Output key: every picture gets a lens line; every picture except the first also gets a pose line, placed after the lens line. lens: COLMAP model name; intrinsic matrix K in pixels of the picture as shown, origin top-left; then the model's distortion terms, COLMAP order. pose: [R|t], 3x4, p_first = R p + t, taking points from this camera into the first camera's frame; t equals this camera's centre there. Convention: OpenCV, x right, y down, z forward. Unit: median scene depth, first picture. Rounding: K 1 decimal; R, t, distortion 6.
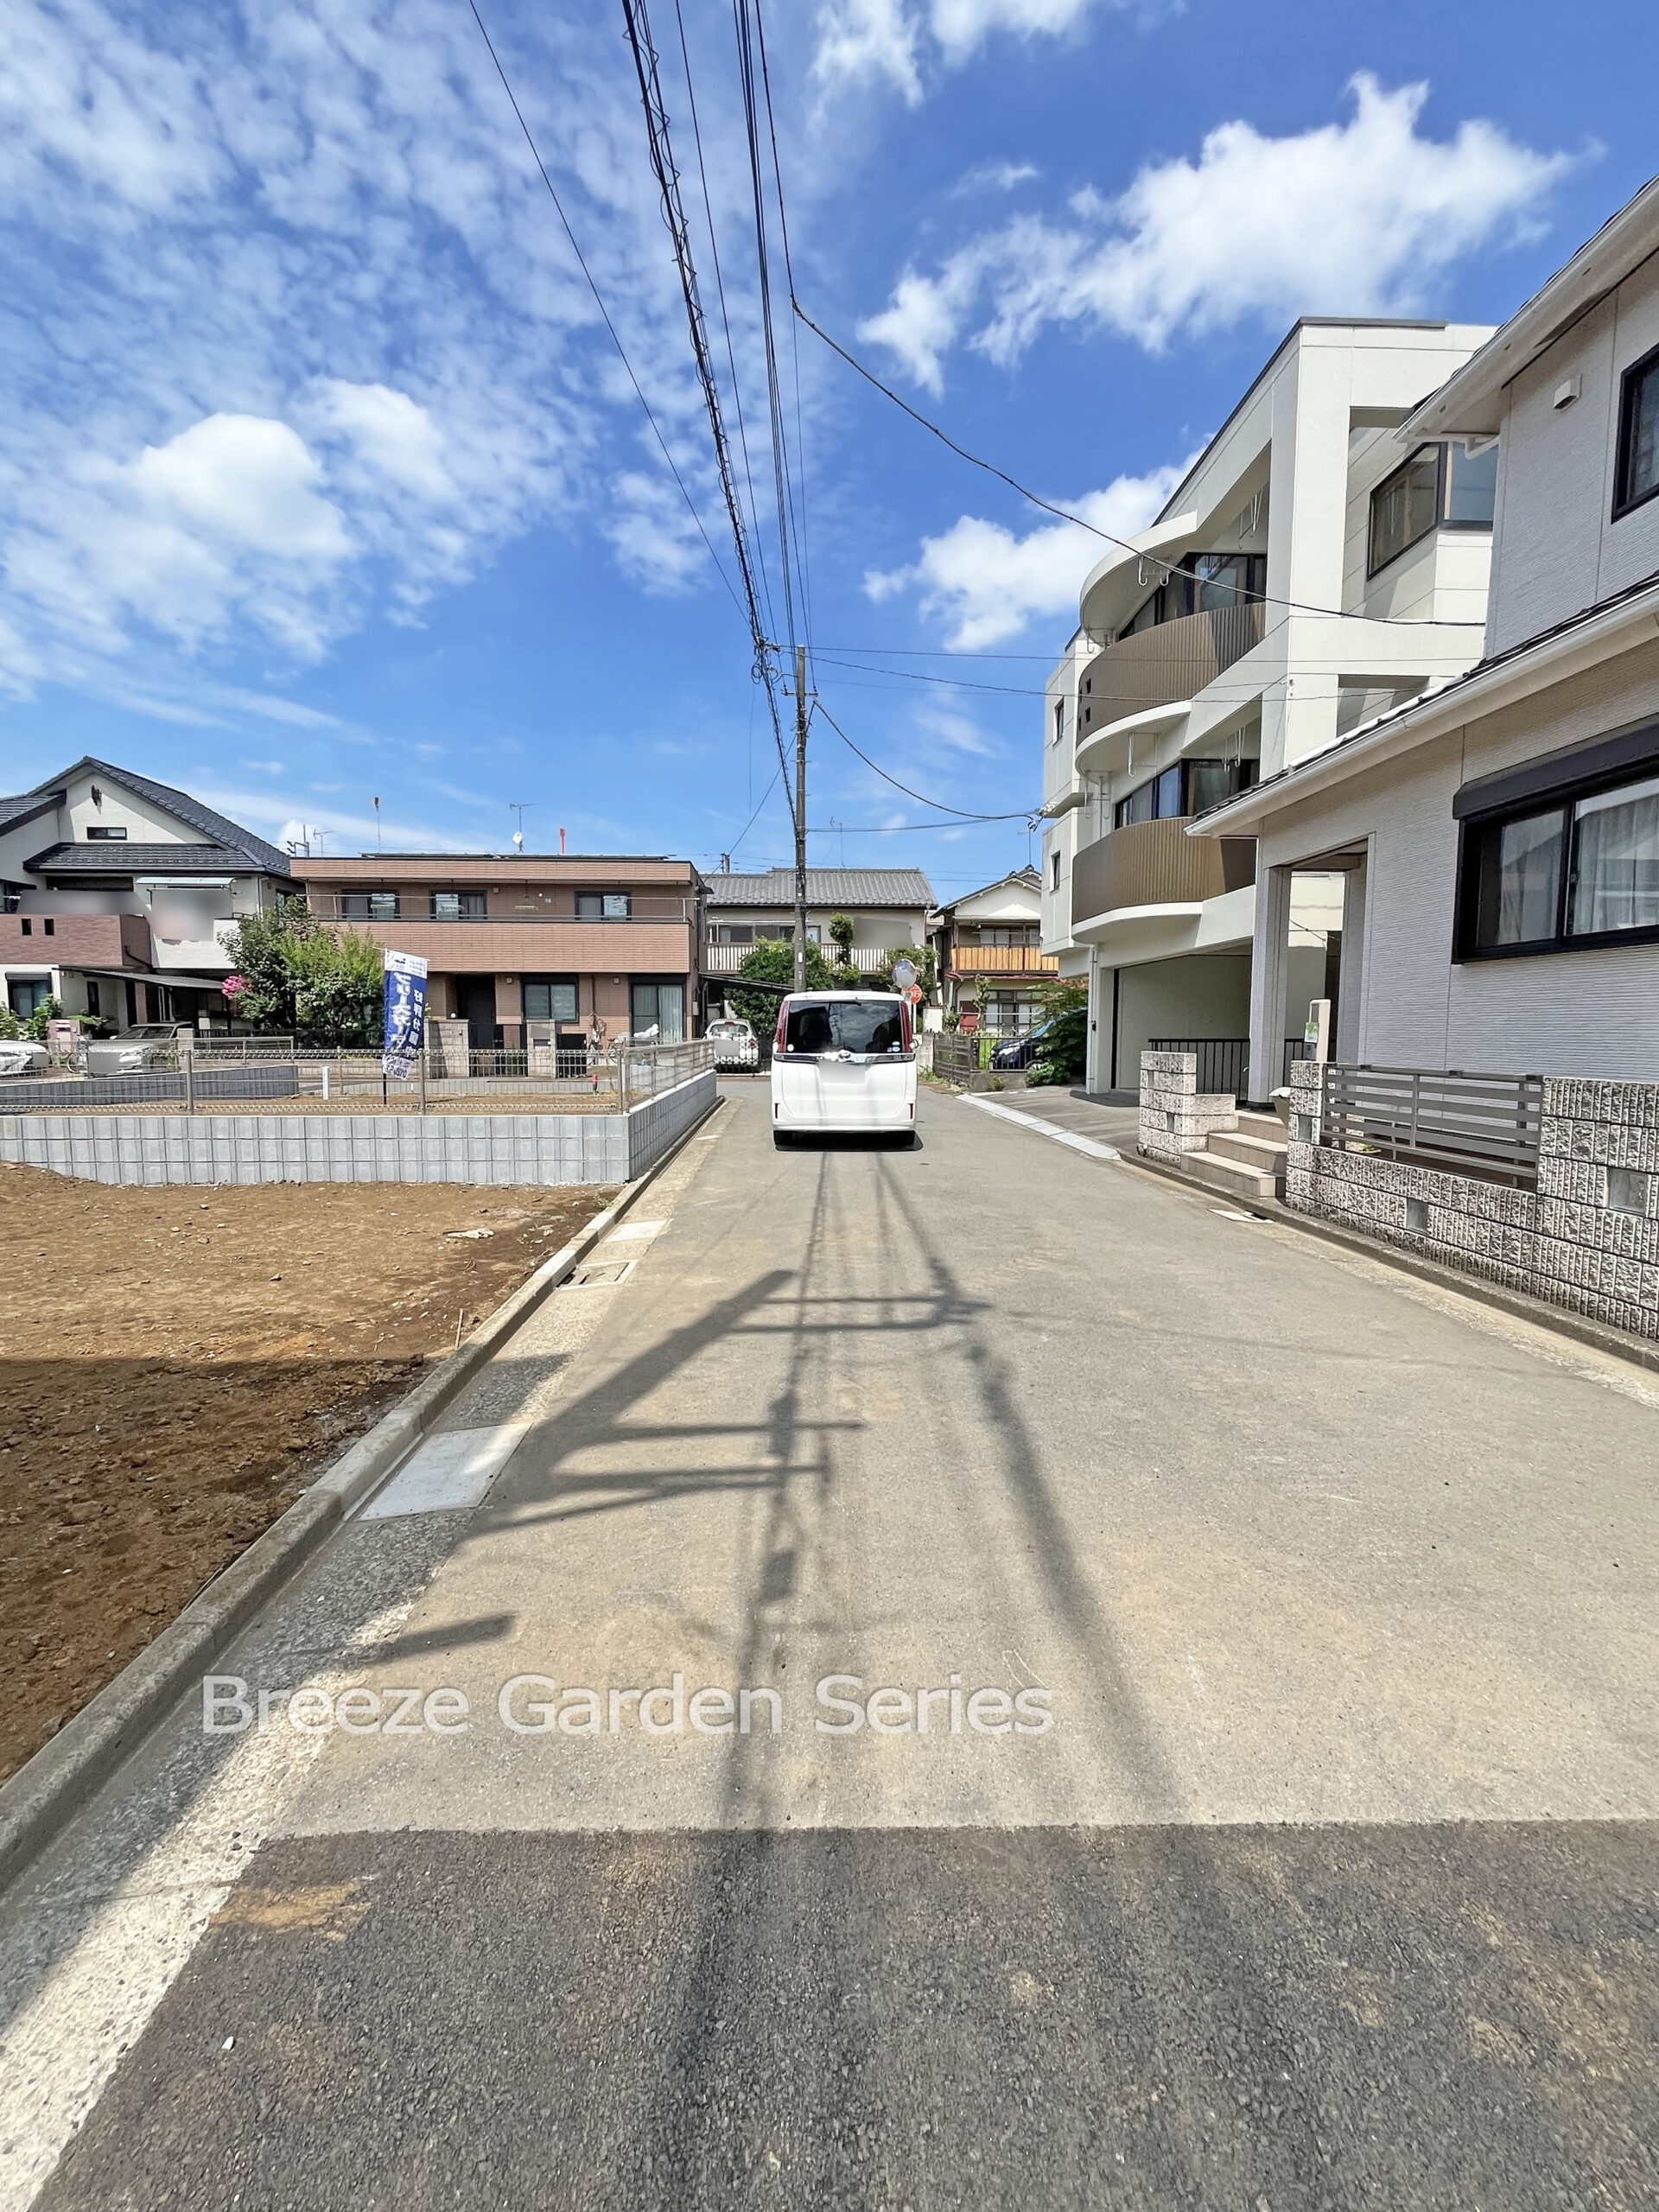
lens RADIAL K [[930.8, 0, 834.3], [0, 930.8, 1109.3], [0, 0, 1]] dist [-0.005256, -0.000186]
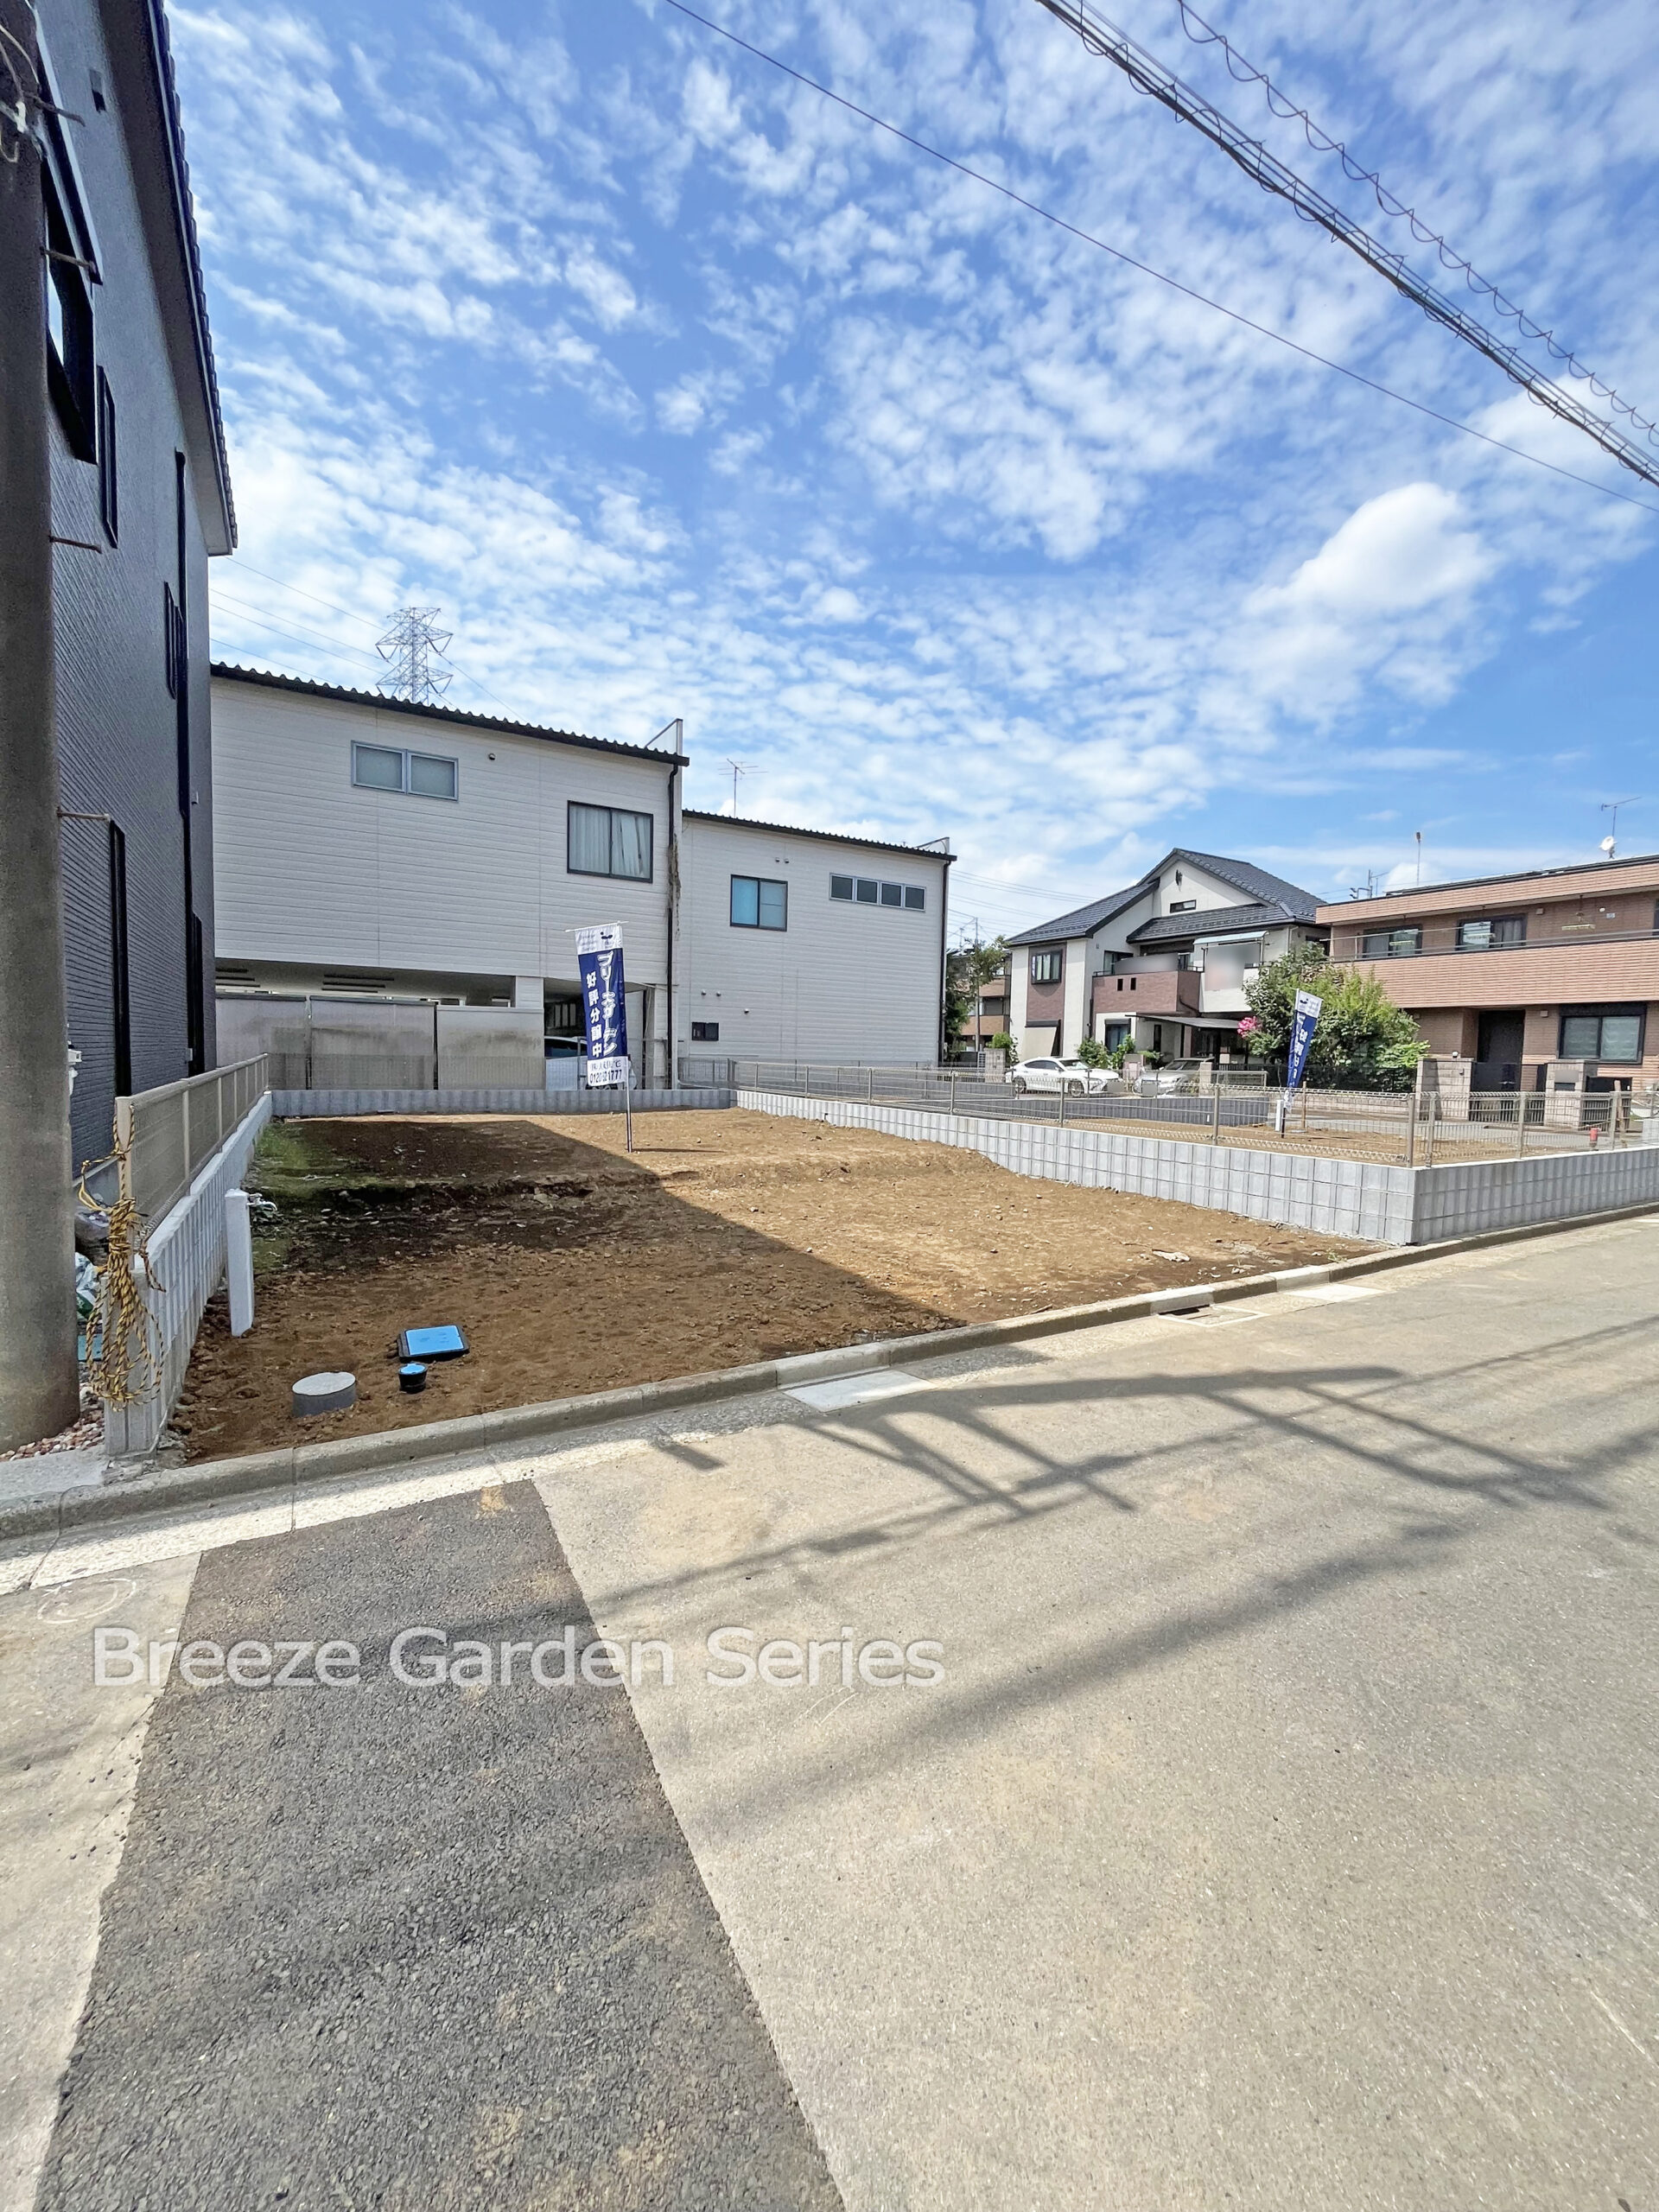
lens RADIAL K [[888.7, 0, 833.2], [0, 888.7, 1110.1], [0, 0, 1]] dist [-0.001841, -0.000410]
pose [[0.471360, 0.064904, -0.879549, 0.246546], [-0.095981, 0.995140, 0.021997, -0.014478], [0.876703, 0.074052, 0.475299, 0.120775]]
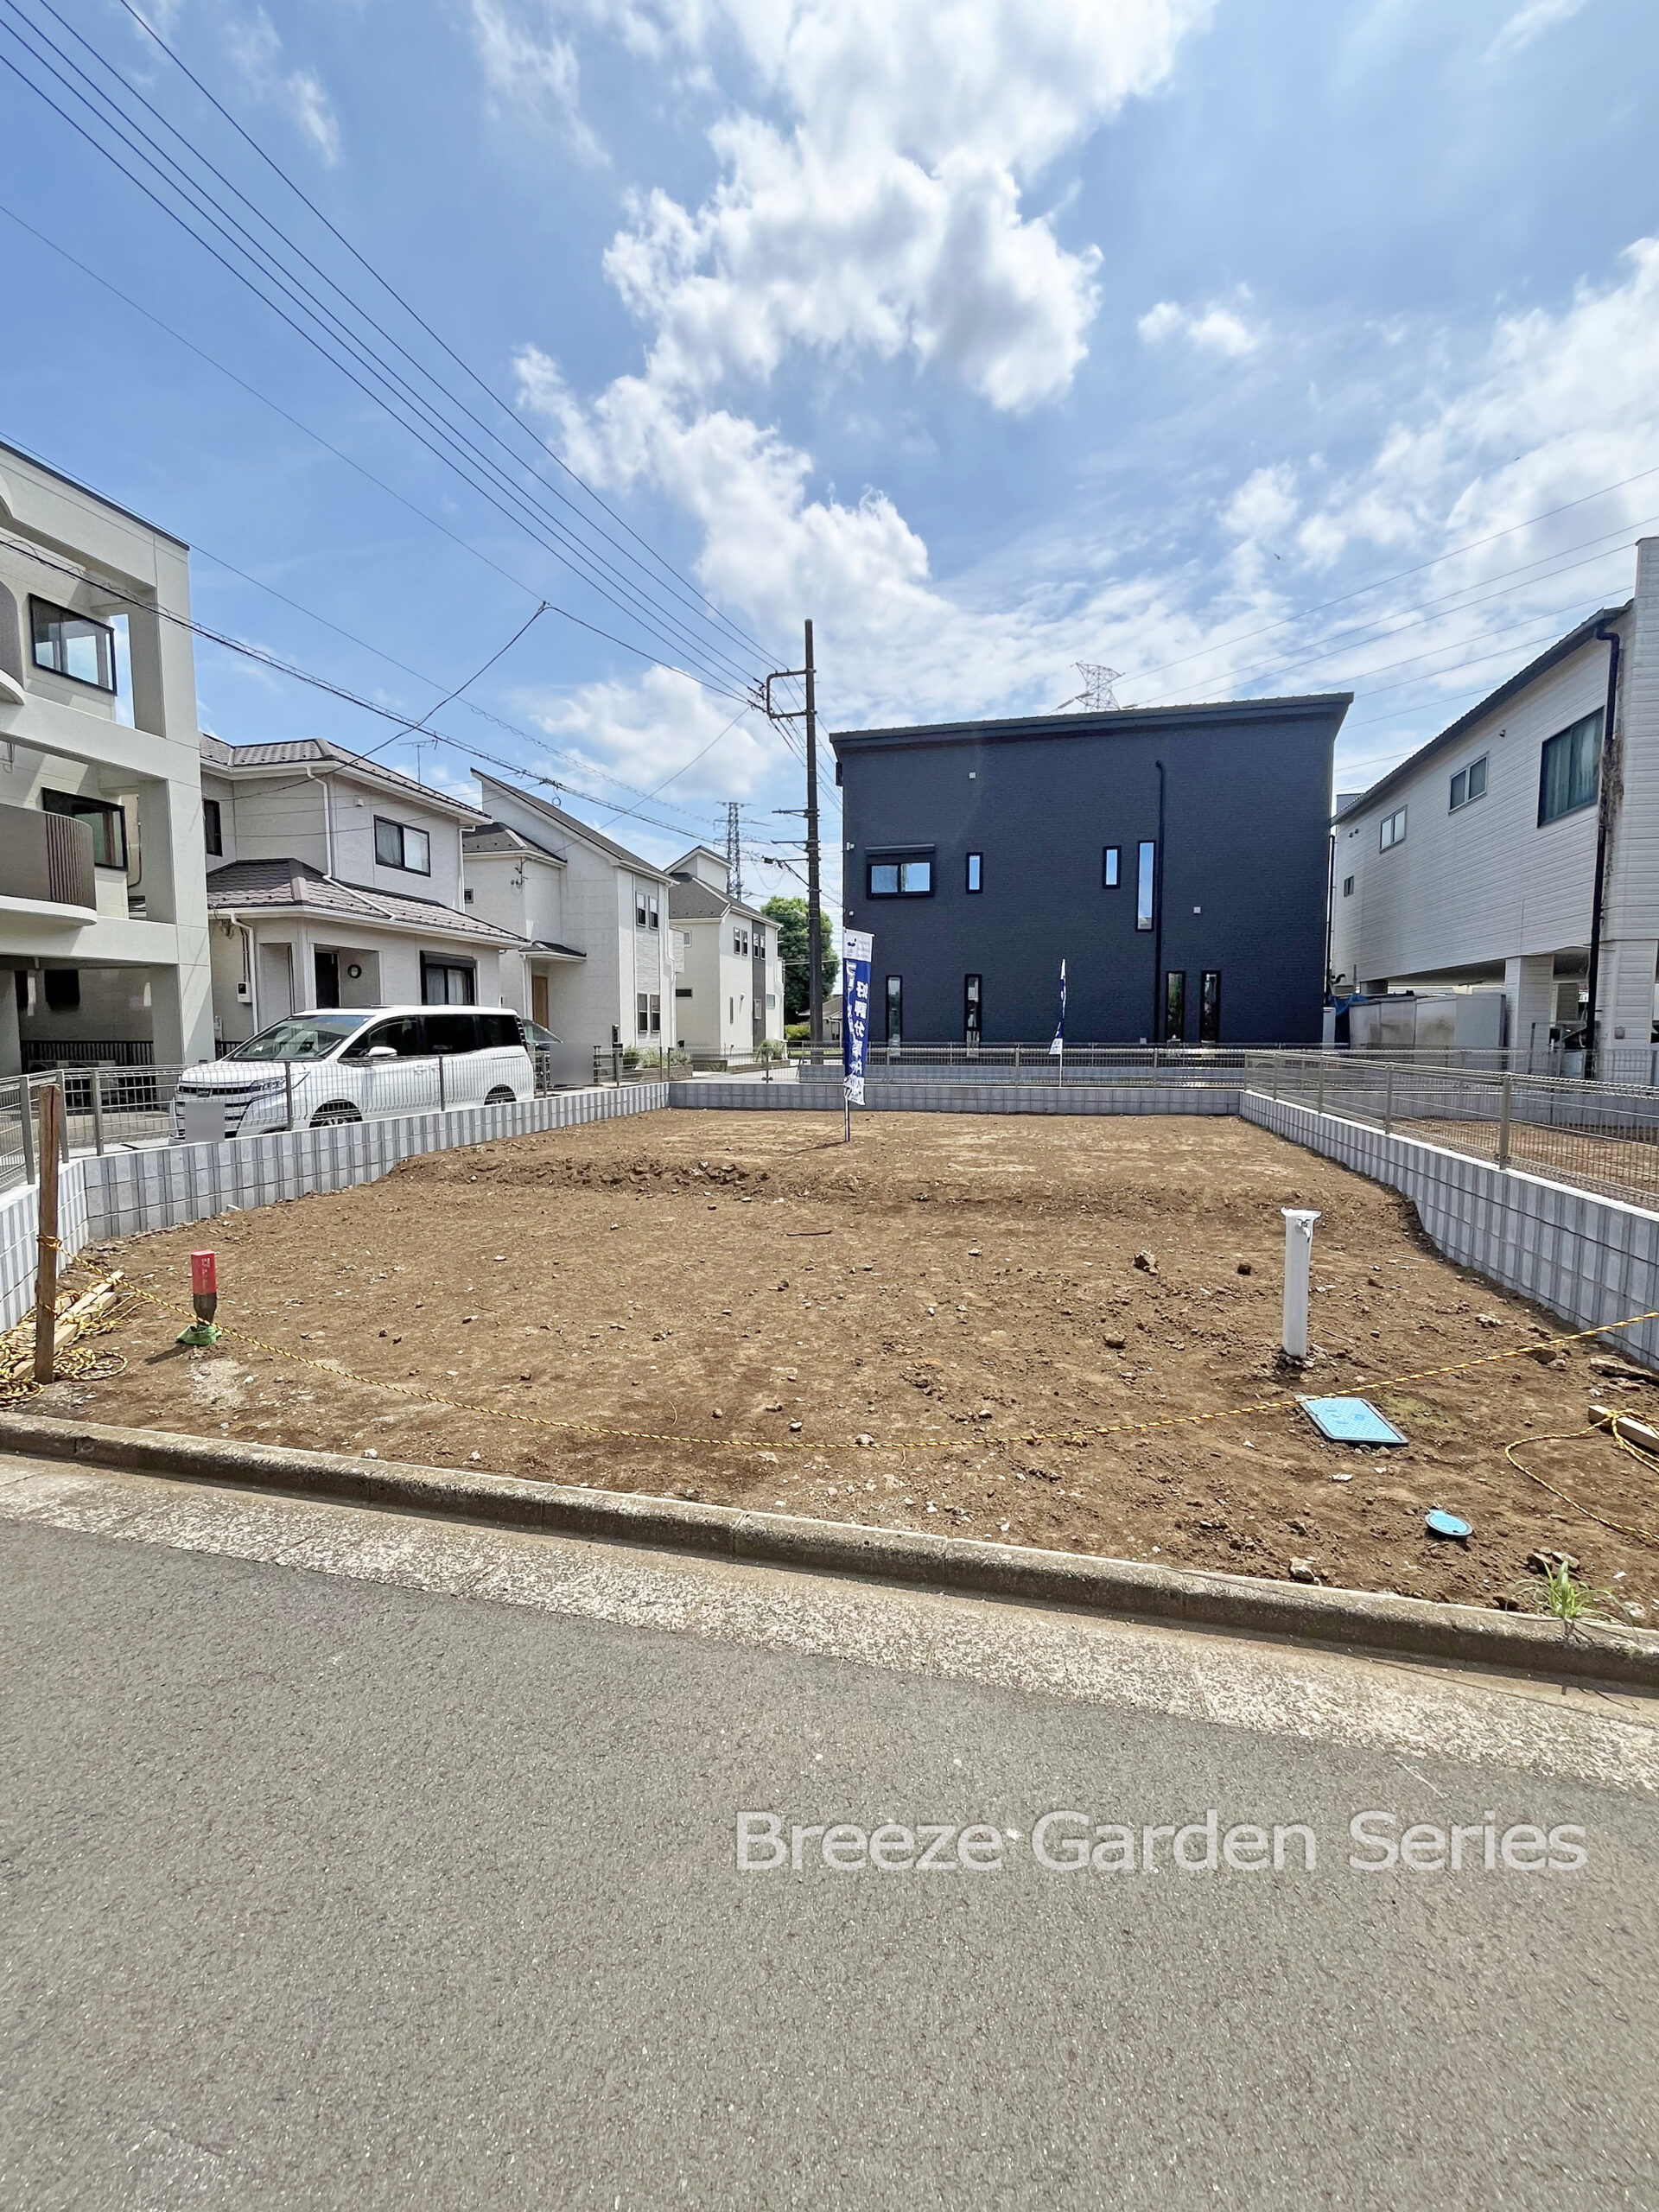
lens RADIAL K [[917.7, 0, 835.3], [0, 917.7, 1100.1], [0, 0, 1]] dist [-0.002065, -0.000686]
pose [[-0.961028, -0.022885, 0.275504, -1.059308], [0.021327, 0.987461, 0.156418, -0.239509], [-0.275629, 0.156198, -0.948489, 2.662710]]
